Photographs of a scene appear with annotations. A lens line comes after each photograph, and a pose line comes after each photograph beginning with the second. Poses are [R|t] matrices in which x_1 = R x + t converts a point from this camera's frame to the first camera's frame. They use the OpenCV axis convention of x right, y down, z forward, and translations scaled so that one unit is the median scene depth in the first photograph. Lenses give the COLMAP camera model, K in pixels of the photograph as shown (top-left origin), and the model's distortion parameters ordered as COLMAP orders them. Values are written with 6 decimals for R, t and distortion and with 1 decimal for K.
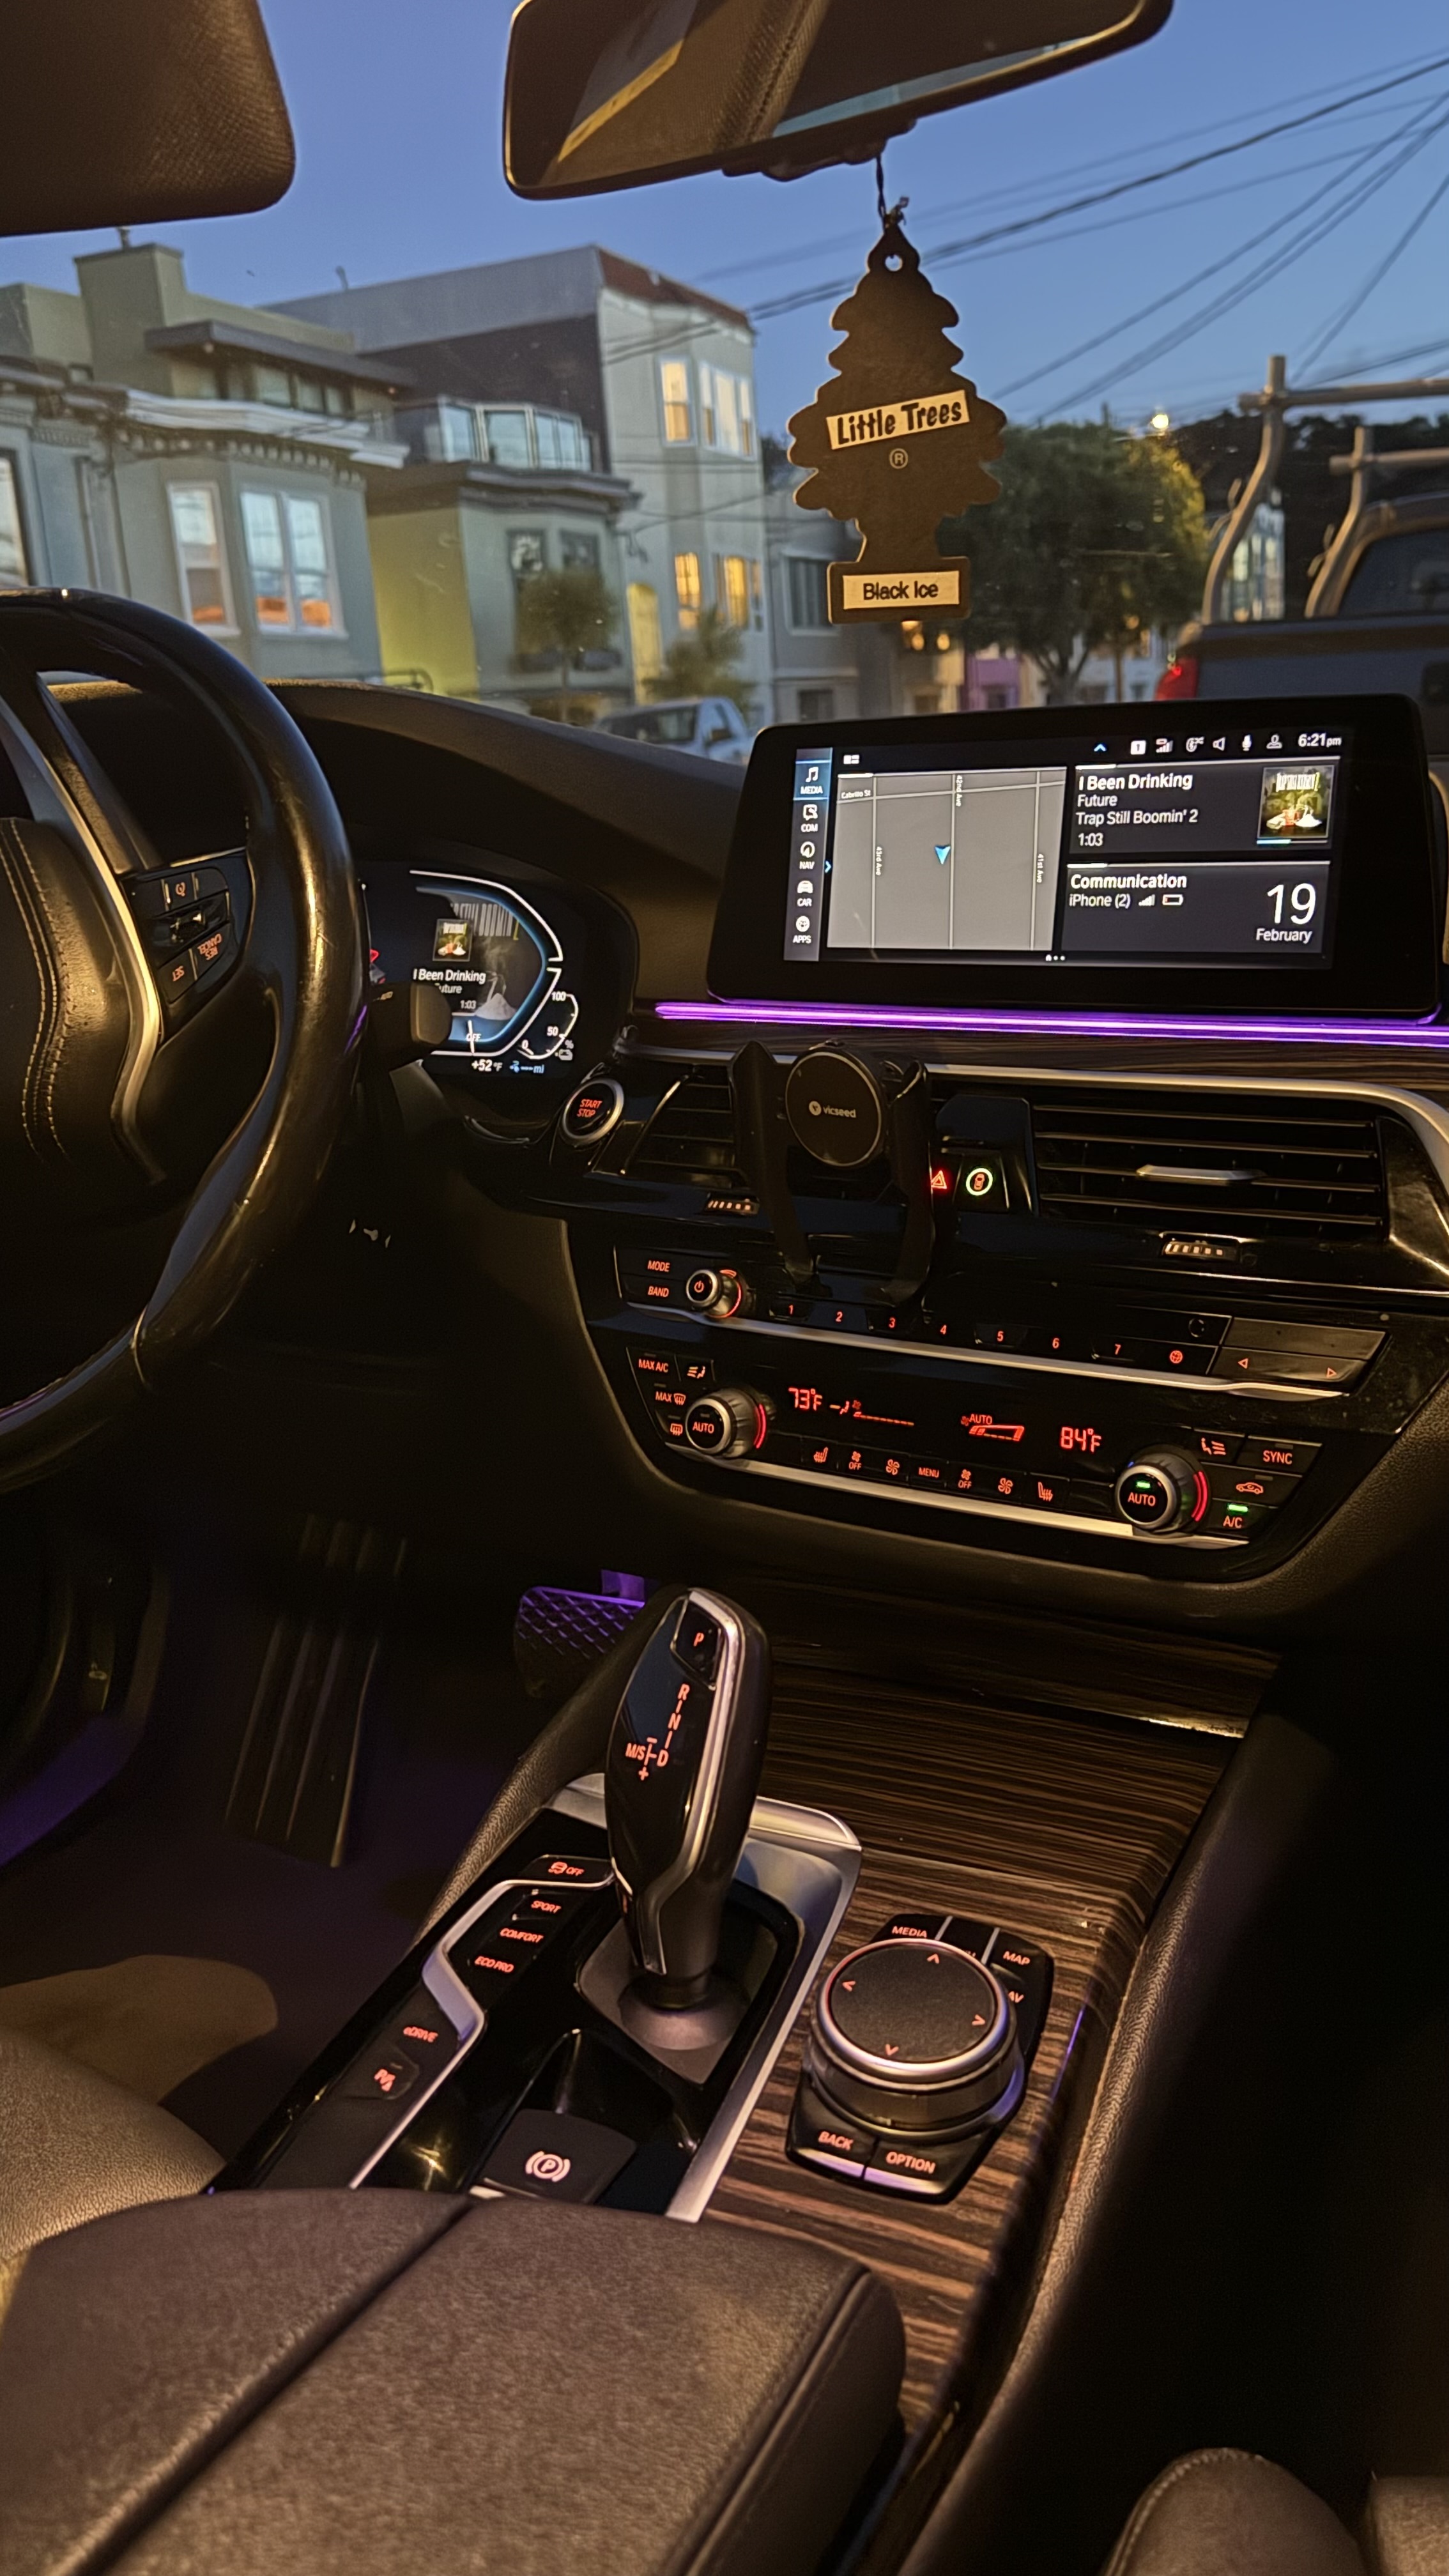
lens RADIAL K [[2114.5, 0, 724.5], [0, 2114.5, 1288.0], [0, 0, 1]] dist [0.124606, -0.000390]
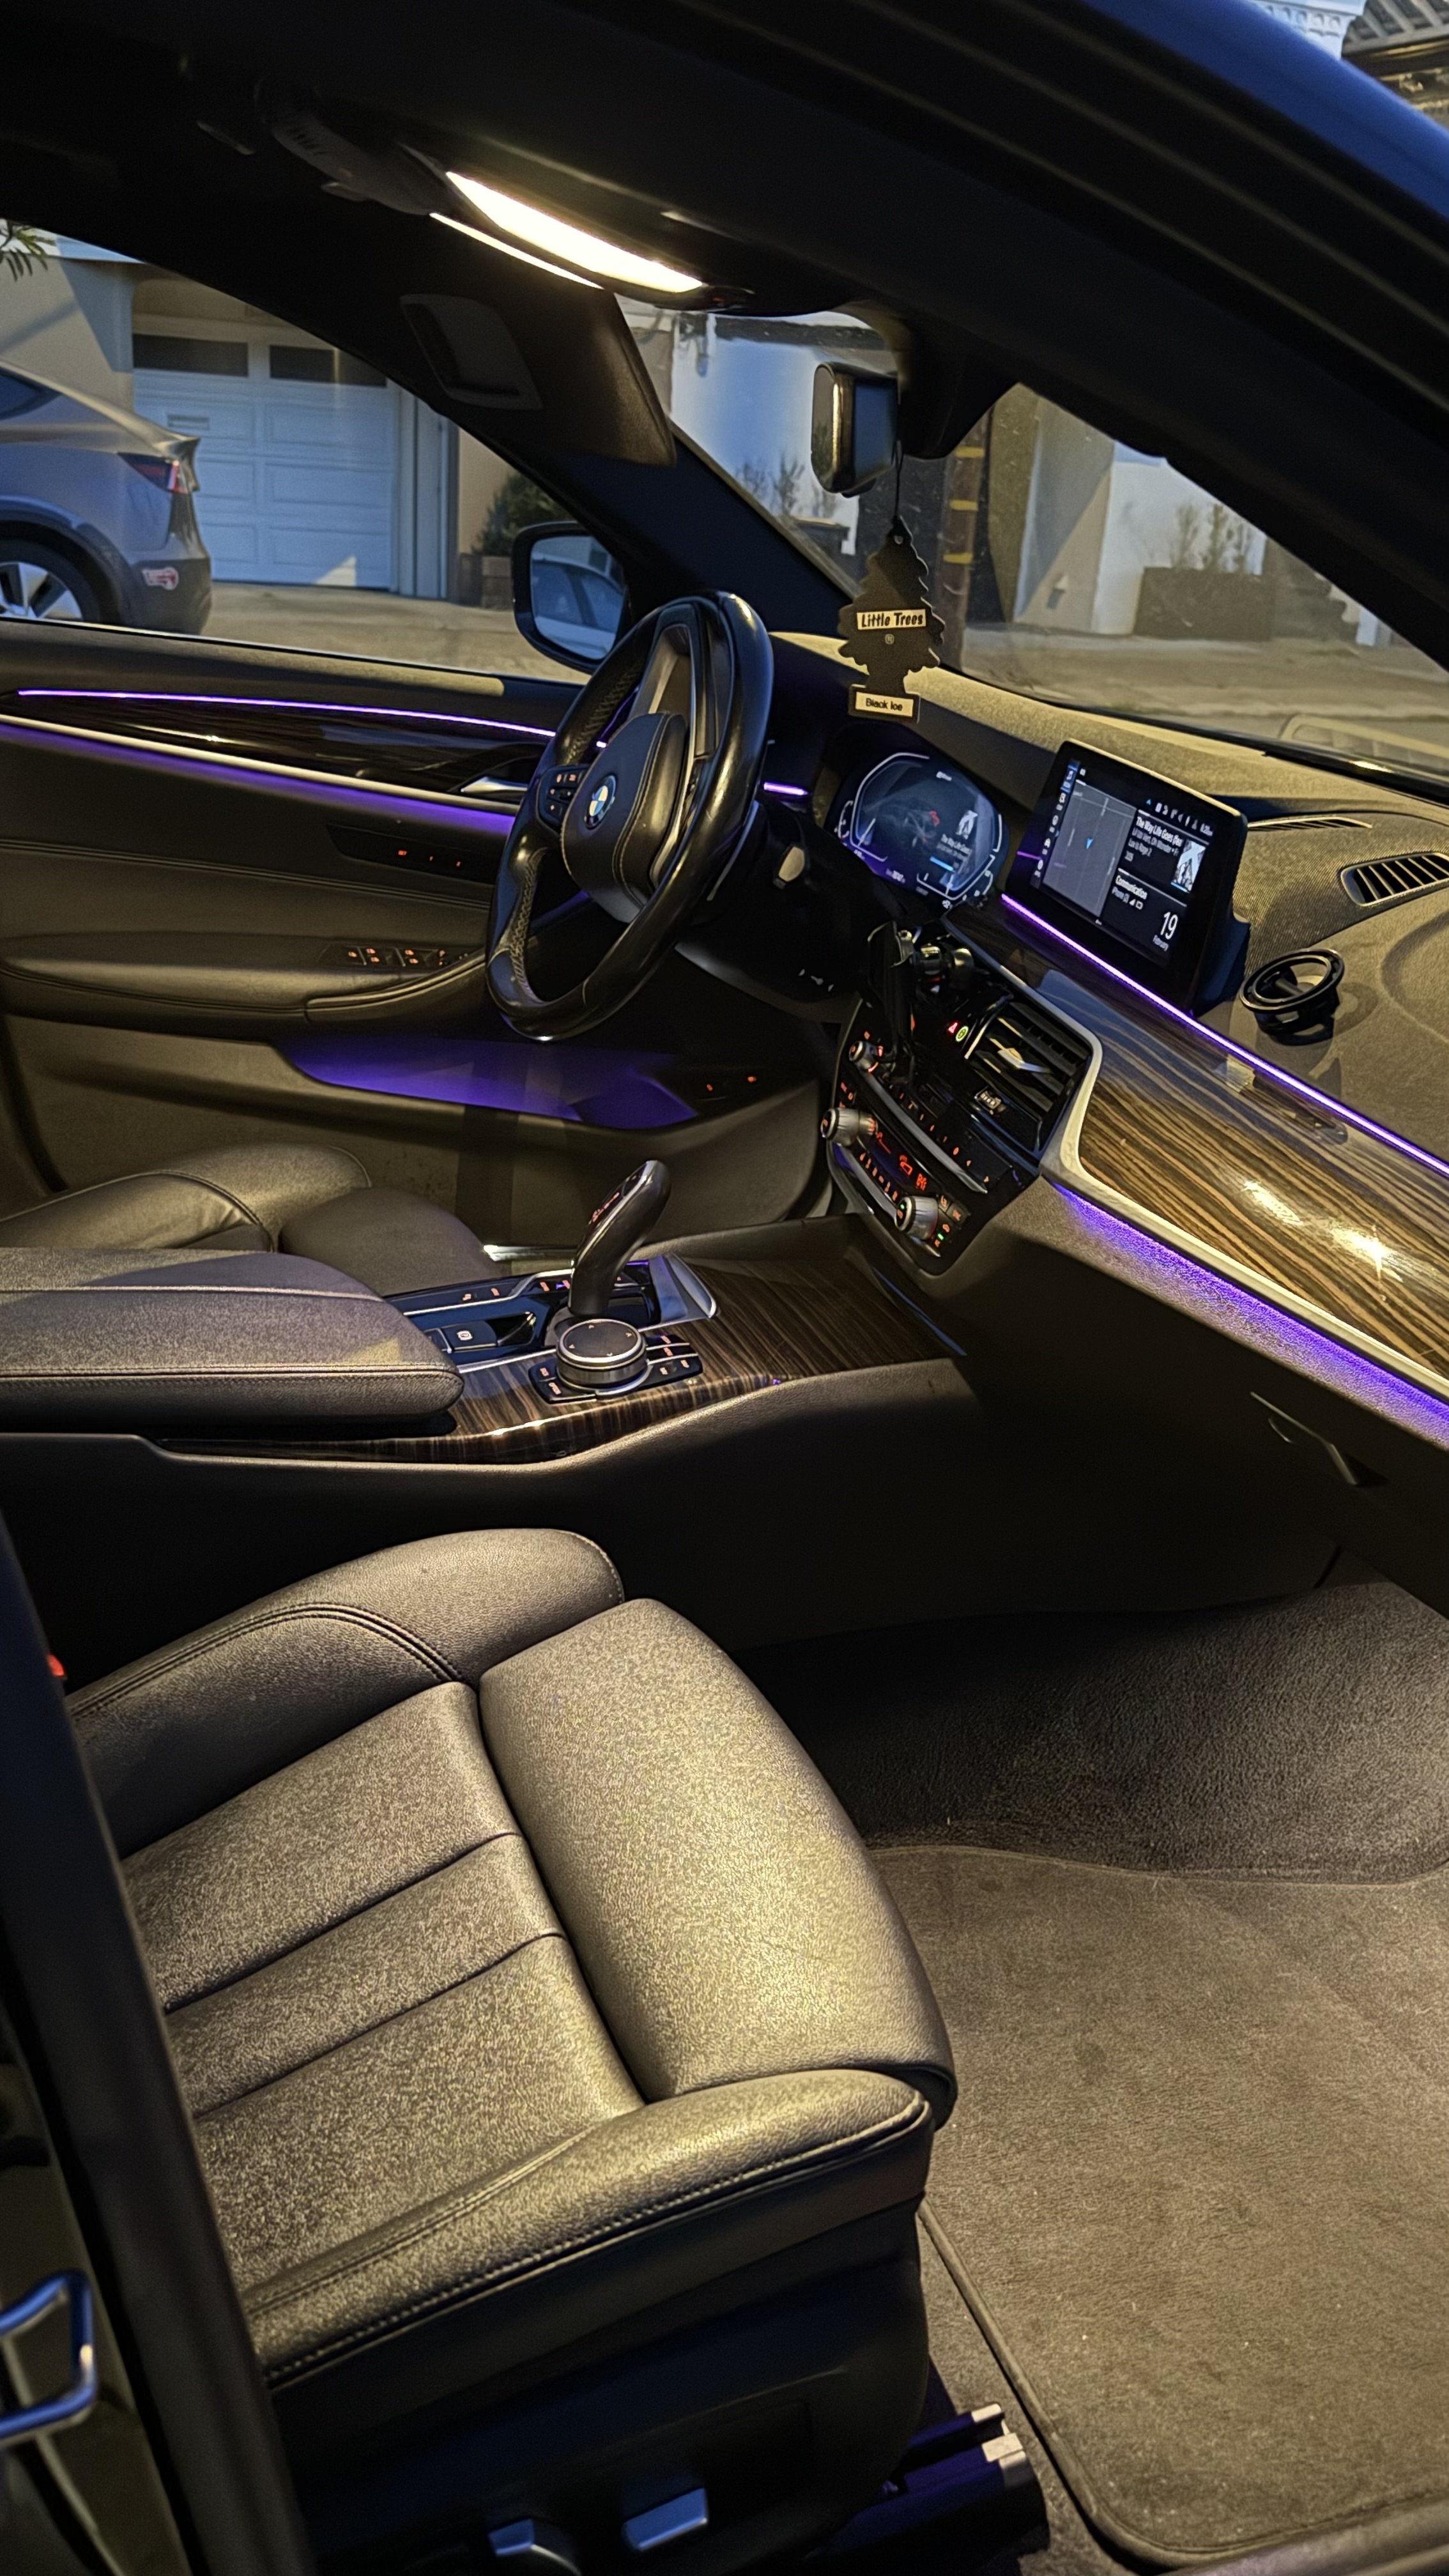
lens RADIAL K [[2114.5, 0, 724.5], [0, 2114.5, 1288.0], [0, 0, 1]] dist [0.124606, -0.000390]
pose [[0.703243, 0.364033, -0.610679, 1.068184], [-0.286489, 0.931239, 0.225209, -0.182729], [0.650671, 0.016576, 0.759179, -0.426289]]
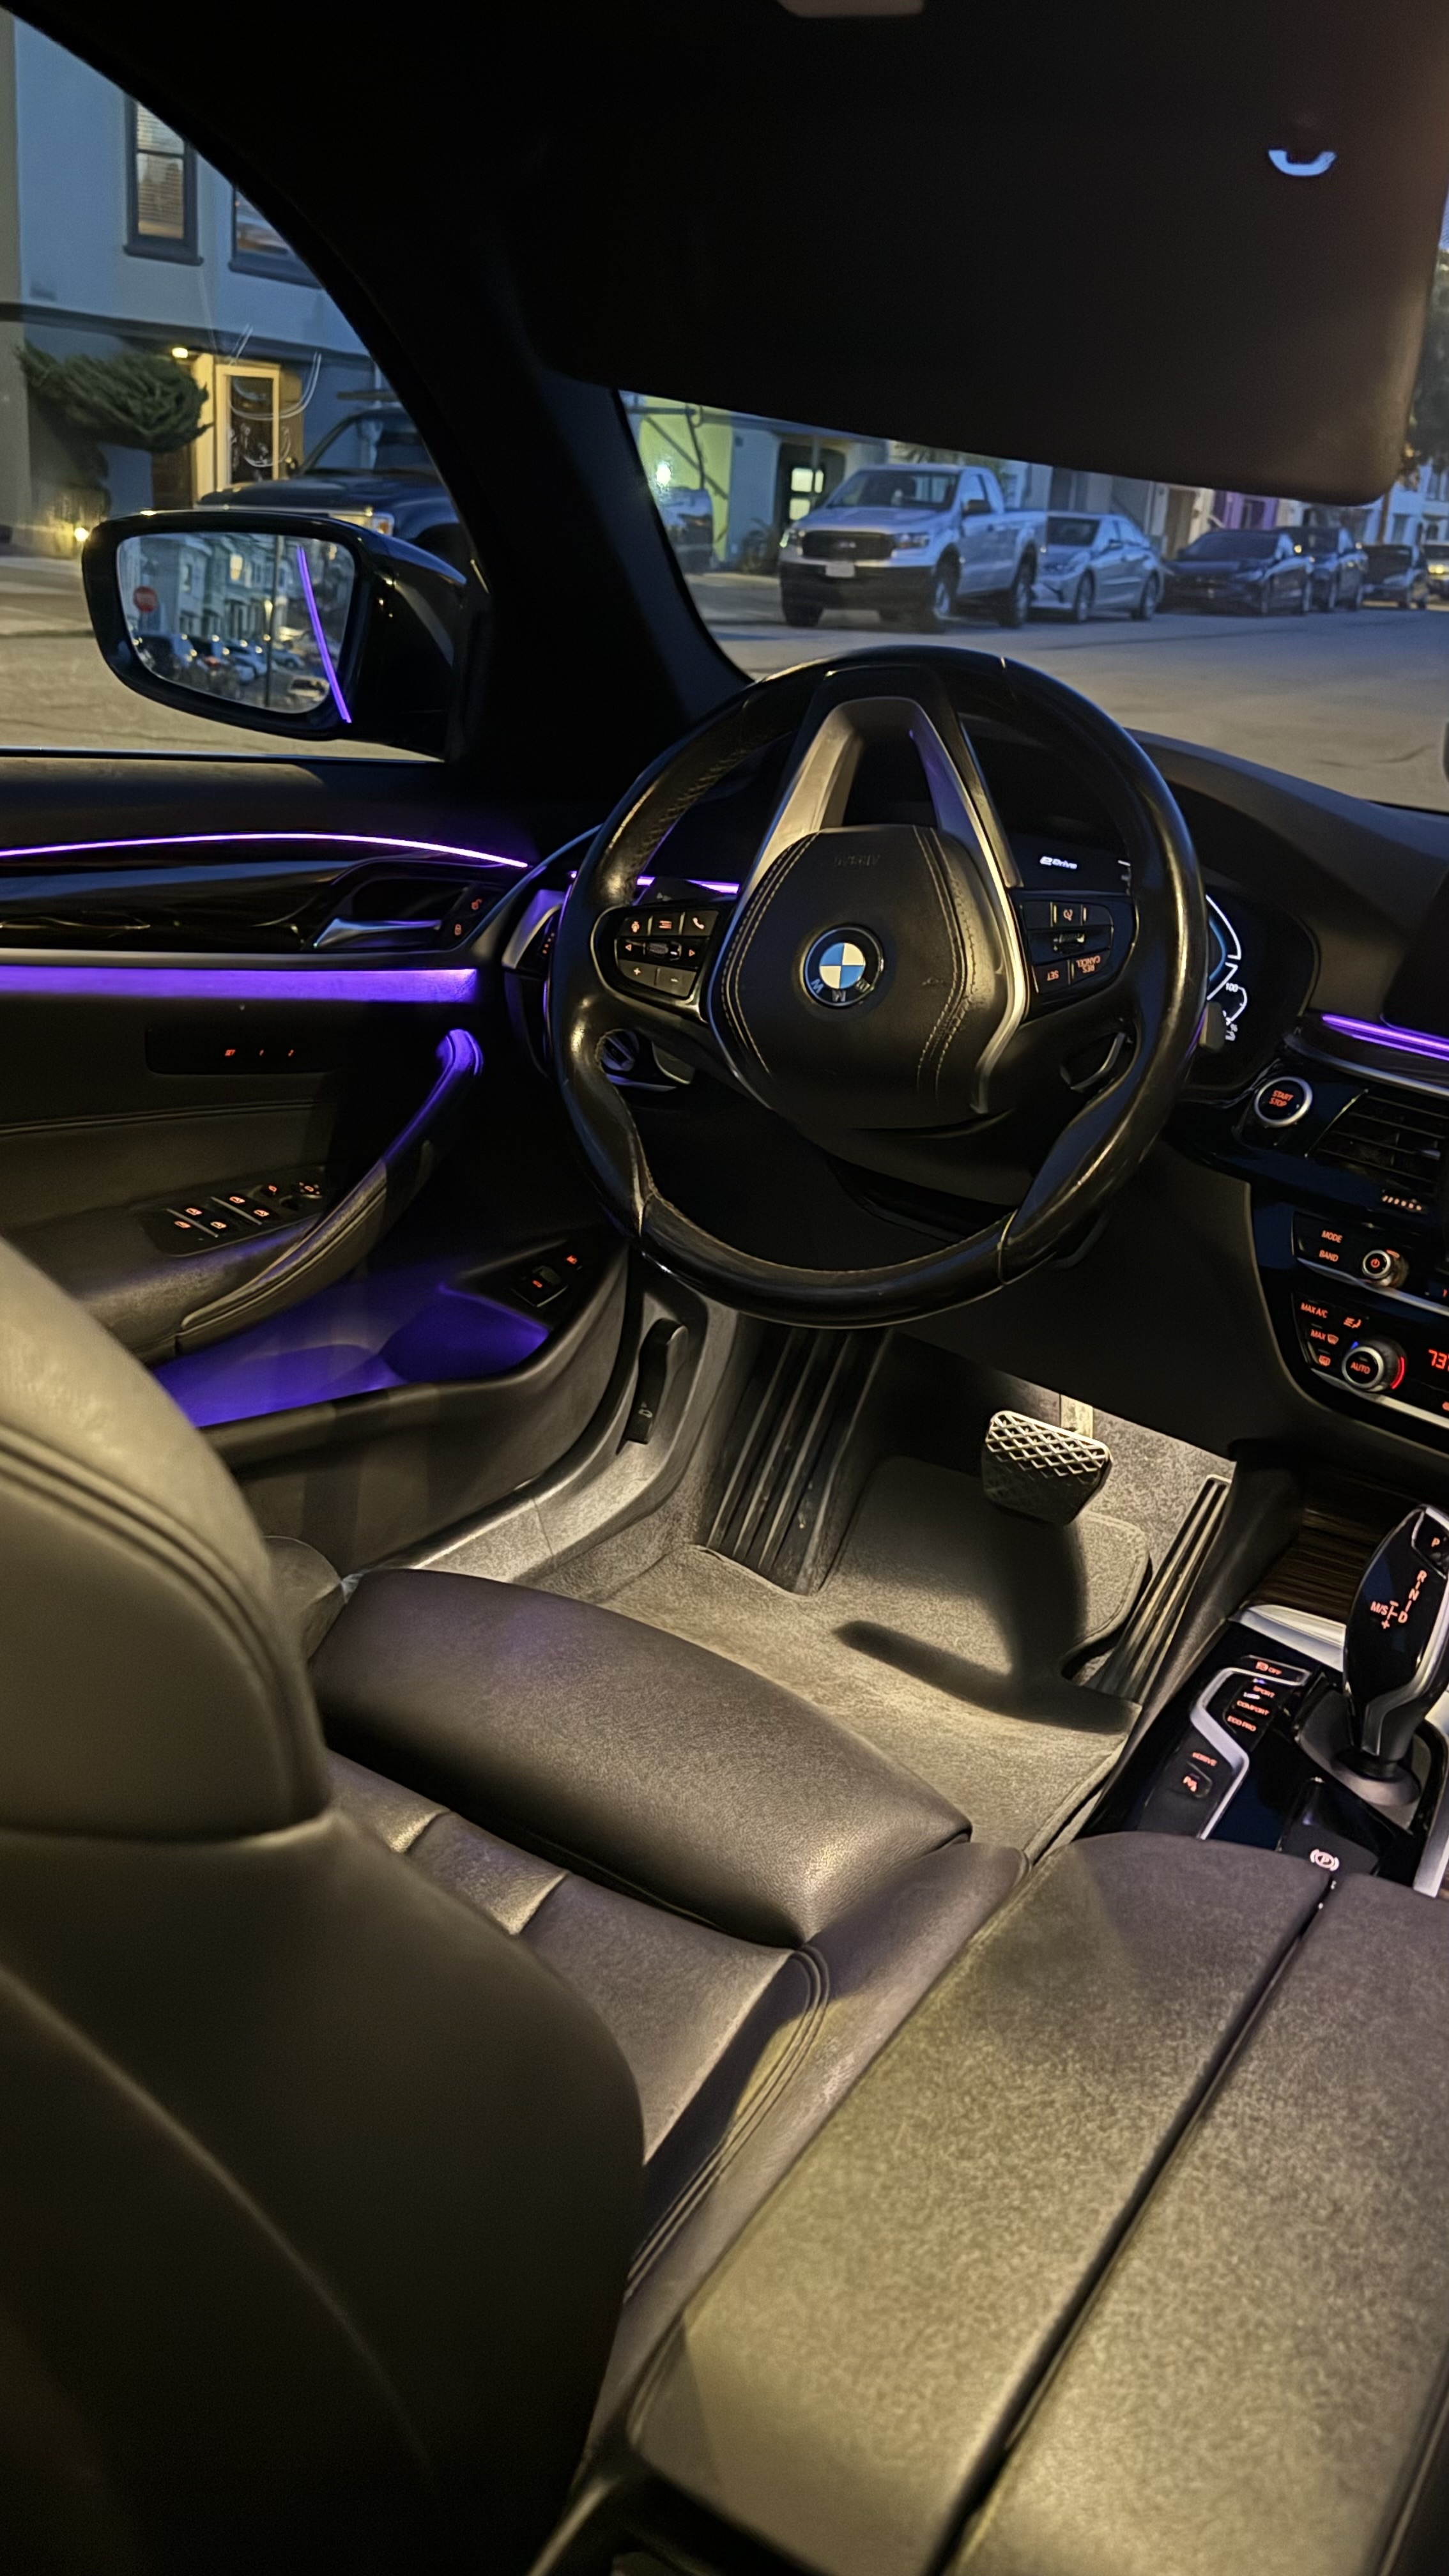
lens RADIAL K [[2114.5, 0, 724.5], [0, 2114.5, 1288.0], [0, 0, 1]] dist [0.124606, -0.000390]
pose [[0.983437, 0.176943, -0.039275, -0.354150], [-0.171455, 0.978458, 0.114988, -0.068818], [0.058776, -0.106349, 0.992590, -0.356602]]
